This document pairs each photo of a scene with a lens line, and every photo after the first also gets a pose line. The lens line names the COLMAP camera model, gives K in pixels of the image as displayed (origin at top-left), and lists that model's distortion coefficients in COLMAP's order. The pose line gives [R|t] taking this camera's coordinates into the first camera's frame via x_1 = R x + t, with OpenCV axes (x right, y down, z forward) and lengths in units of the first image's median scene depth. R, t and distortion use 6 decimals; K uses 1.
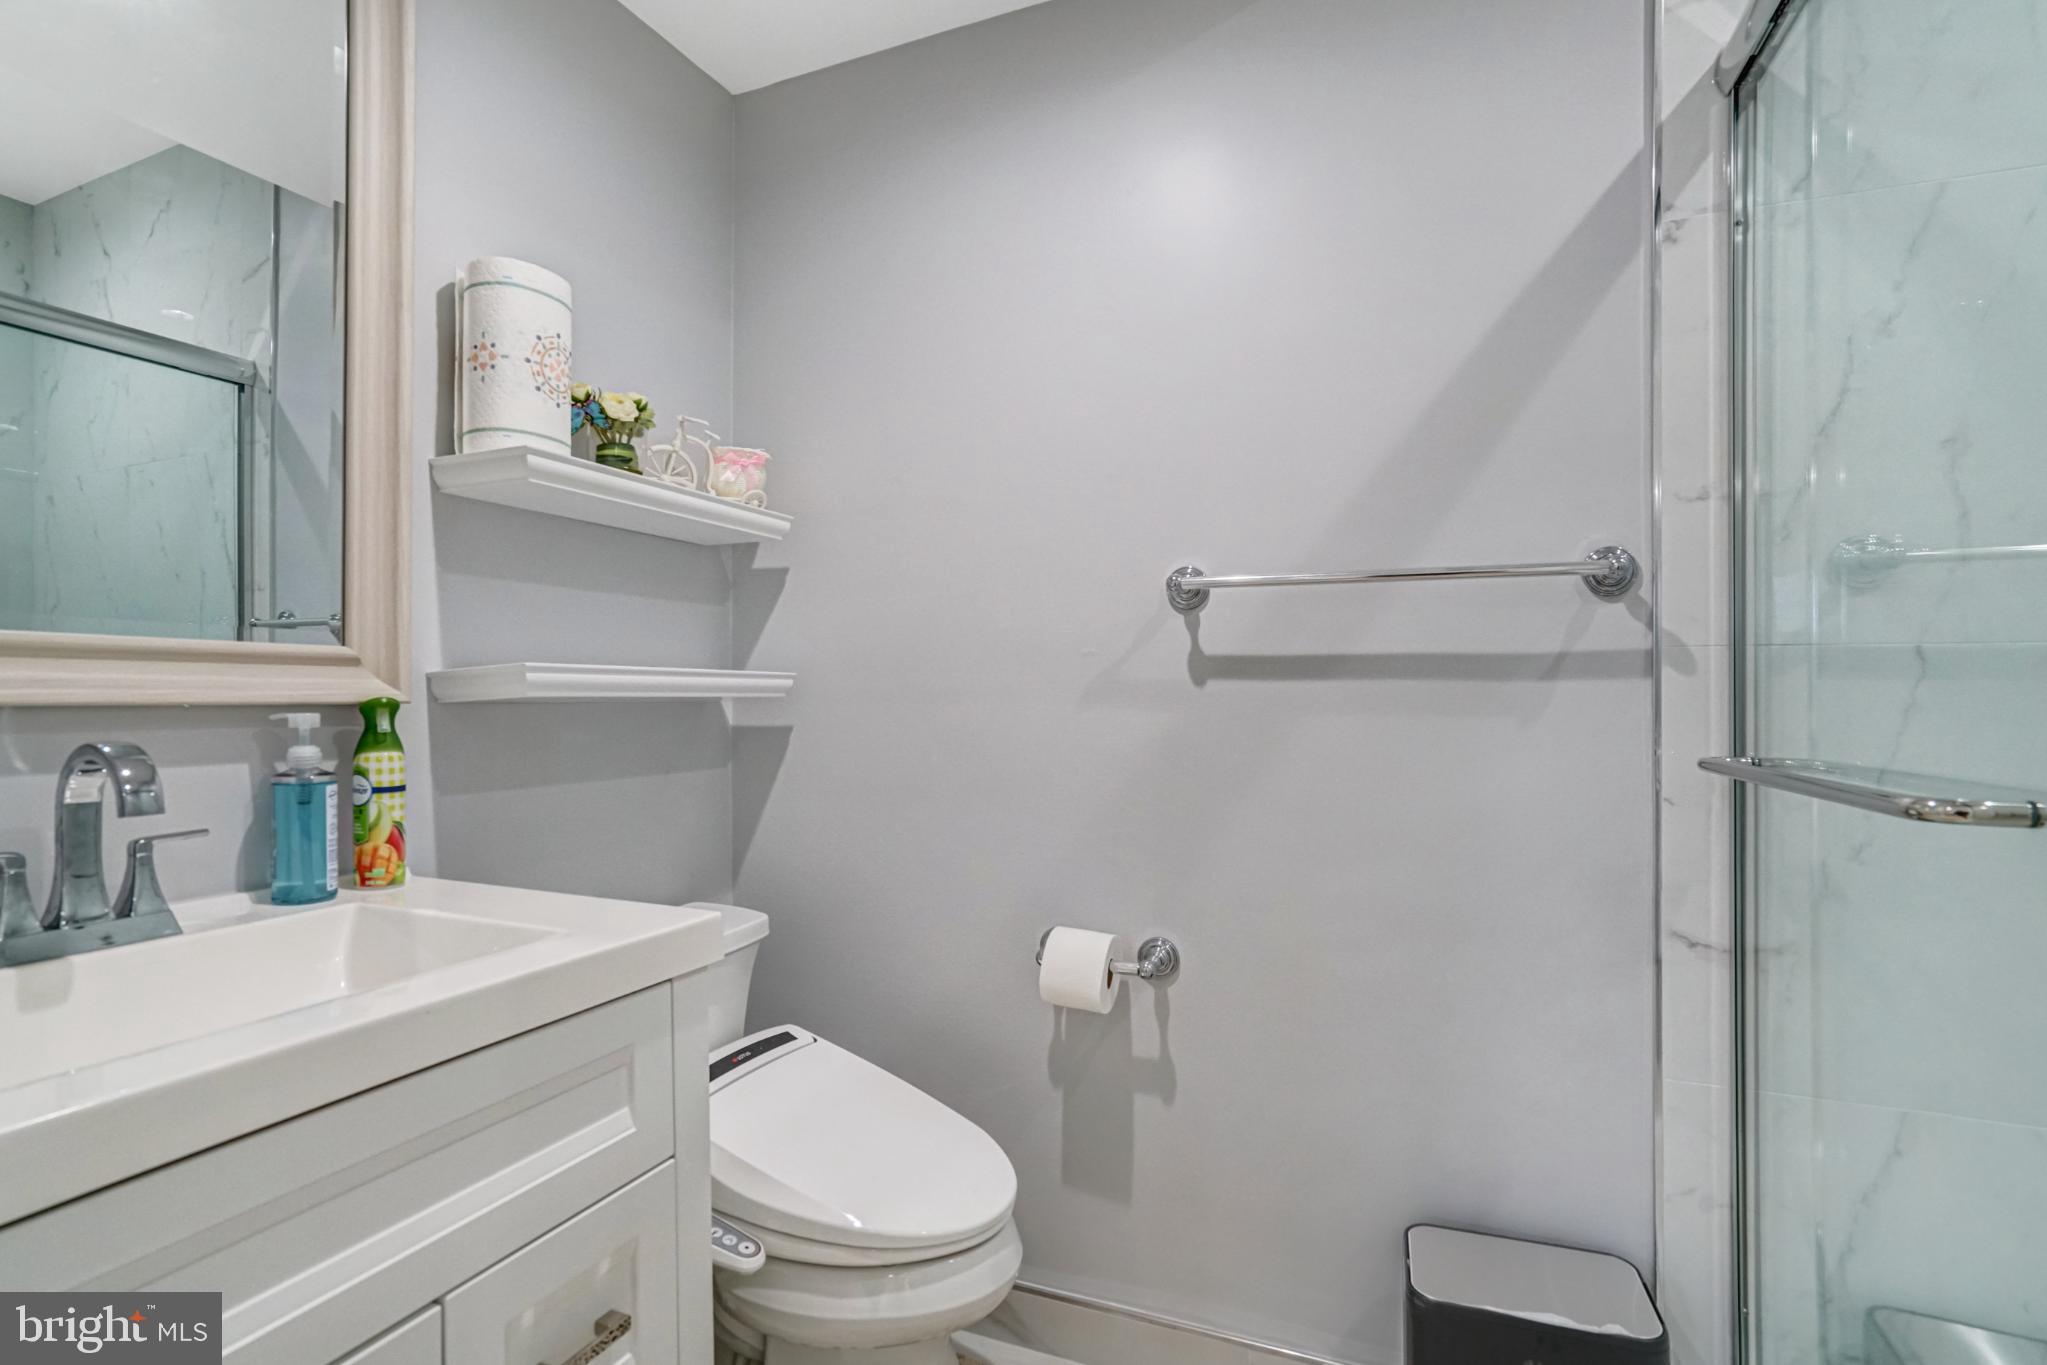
lens RADIAL K [[979.5, 0, 1011.4], [0, 979.5, 687.1], [0, 0, 1]] dist [-0.044535, 0.014594]
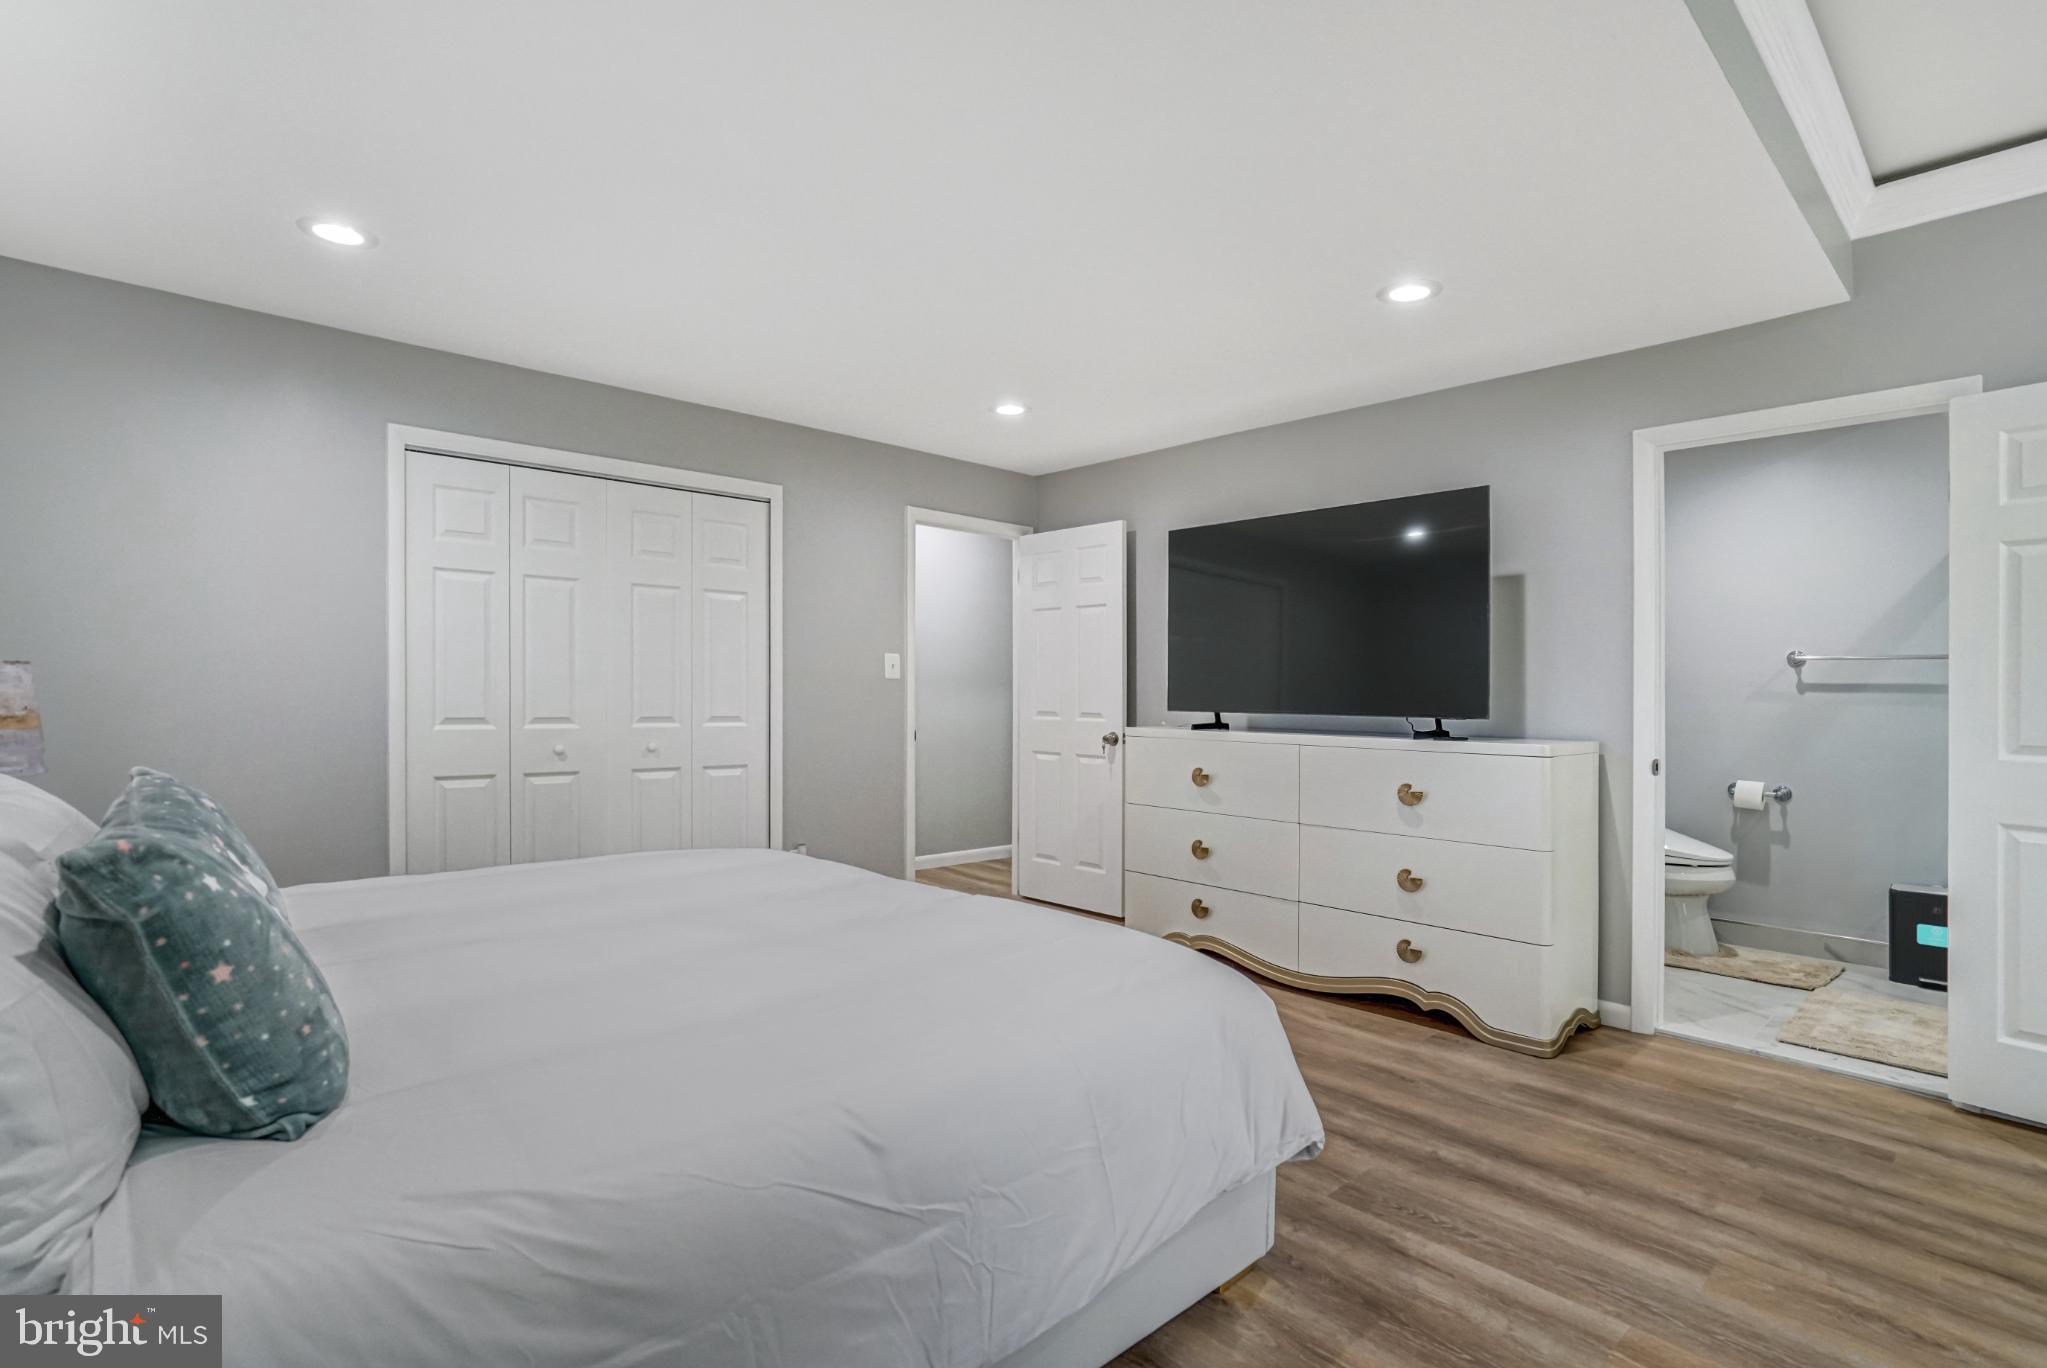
lens RADIAL K [[965.0, 0, 1036.1], [0, 965.0, 695.1], [0, 0, 1]] dist [-0.004214, 0.001598]
pose [[0.911492, 0.005093, -0.411287, -0.658436], [-0.005855, 0.999983, -0.000593, 0.014213], [0.411277, 0.002949, 0.911506, -2.364884]]
